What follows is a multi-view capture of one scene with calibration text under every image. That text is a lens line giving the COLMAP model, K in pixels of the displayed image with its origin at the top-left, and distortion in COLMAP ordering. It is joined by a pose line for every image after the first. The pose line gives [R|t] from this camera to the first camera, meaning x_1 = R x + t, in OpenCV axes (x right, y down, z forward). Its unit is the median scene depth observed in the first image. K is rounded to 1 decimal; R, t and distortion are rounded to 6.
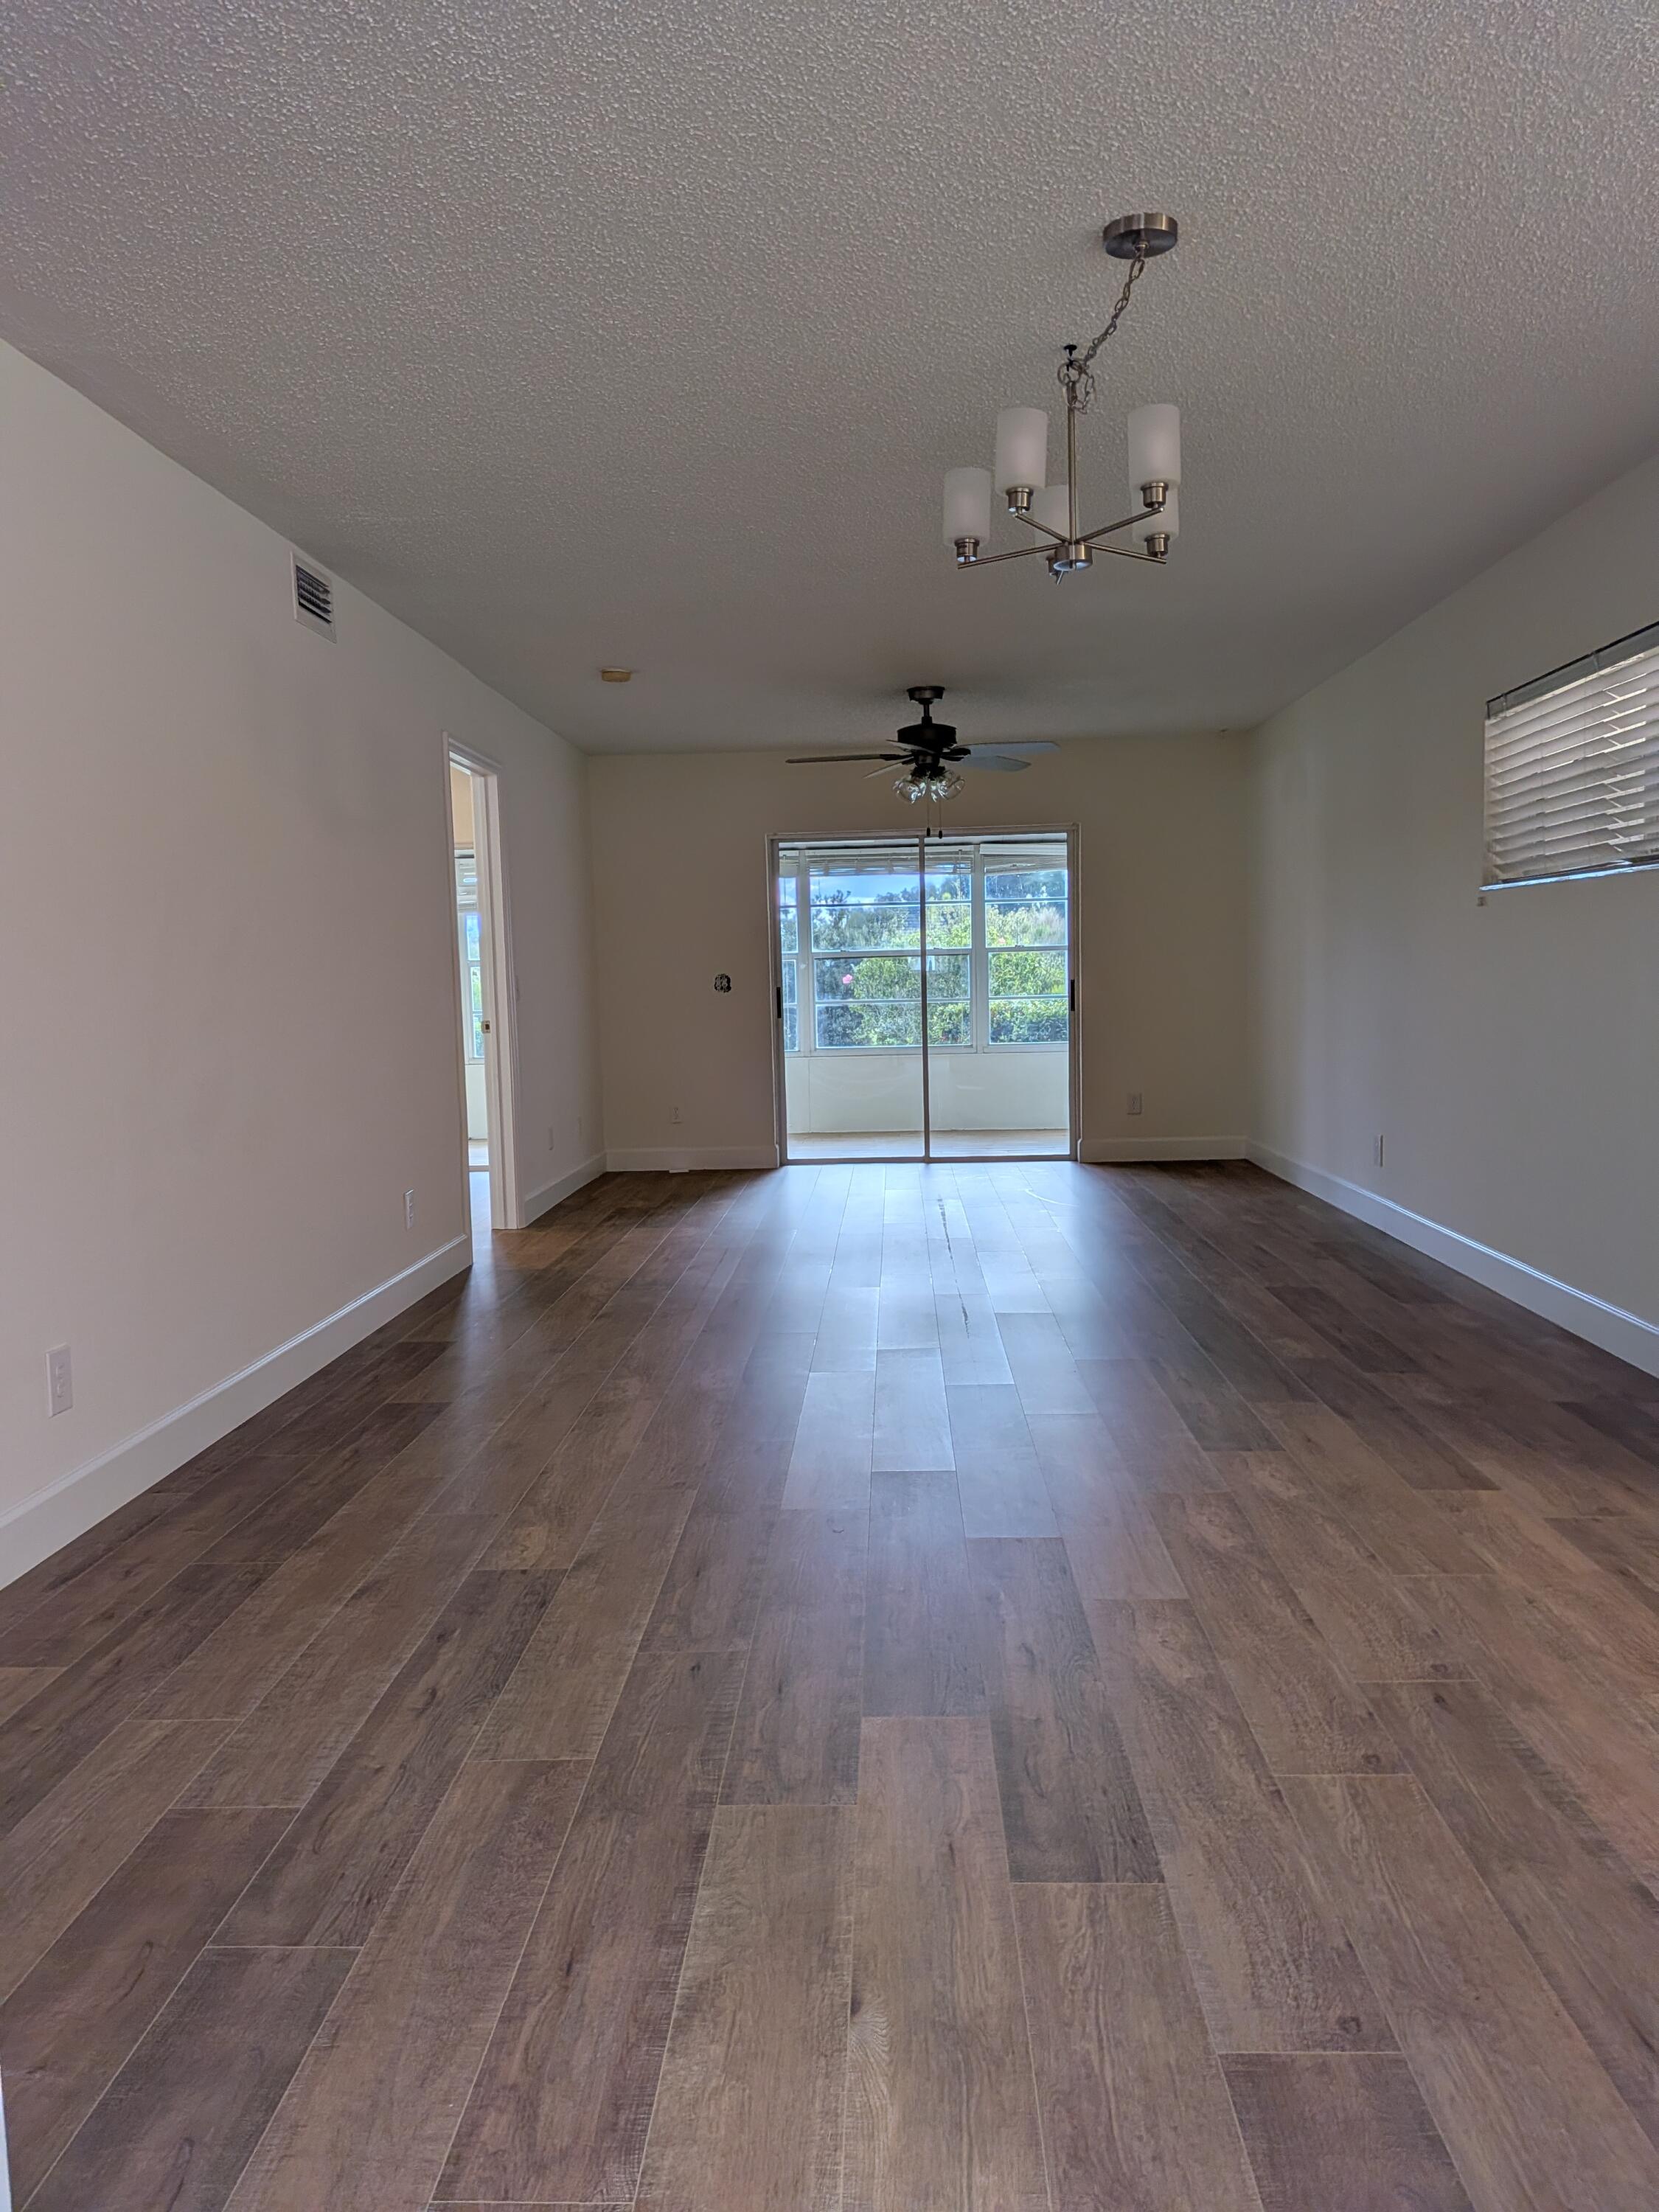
lens RADIAL K [[1611.2, 0, 836.5], [0, 1611.2, 1133.4], [0, 0, 1]] dist [0.009019, -0.004720]
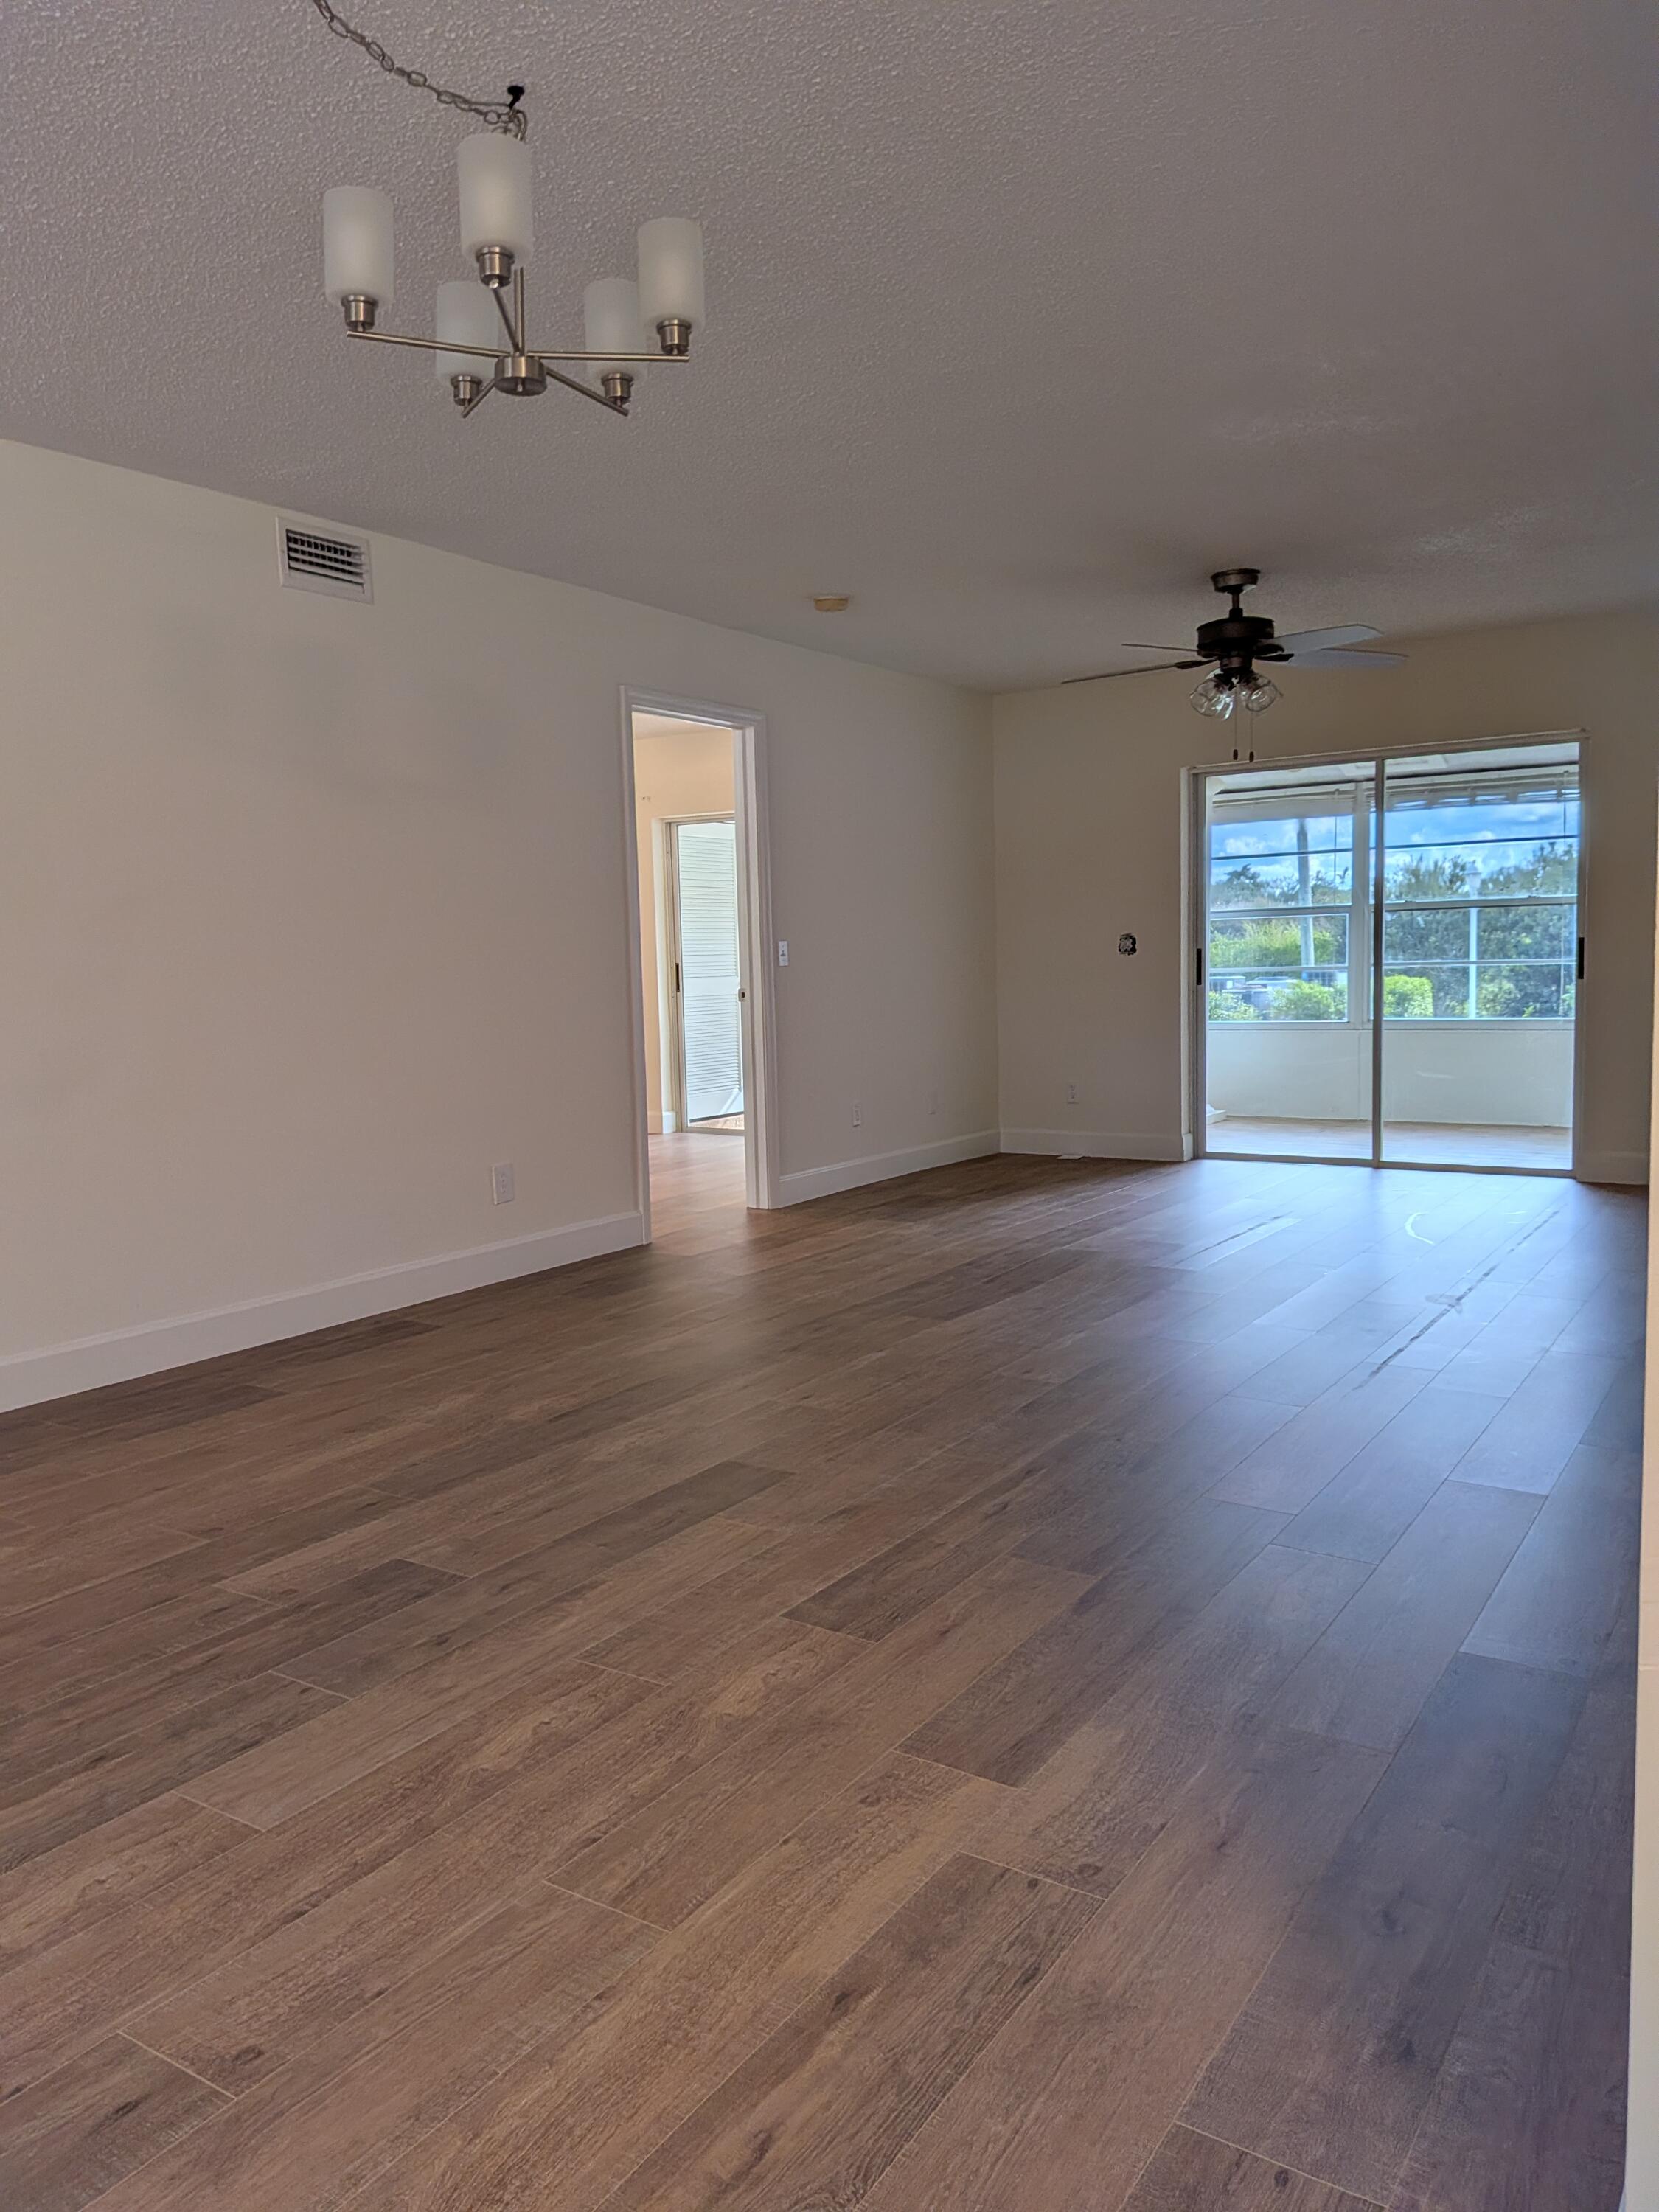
lens RADIAL K [[1631.9, 0, 829.5], [0, 1631.9, 1106.0], [0, 0, 1]] dist [0.049449, -0.071950]
pose [[0.849036, 0.049245, -0.526034, 0.323574], [-0.044545, 0.998774, 0.021605, -0.022766], [0.526453, 0.005088, 0.850189, 0.209968]]
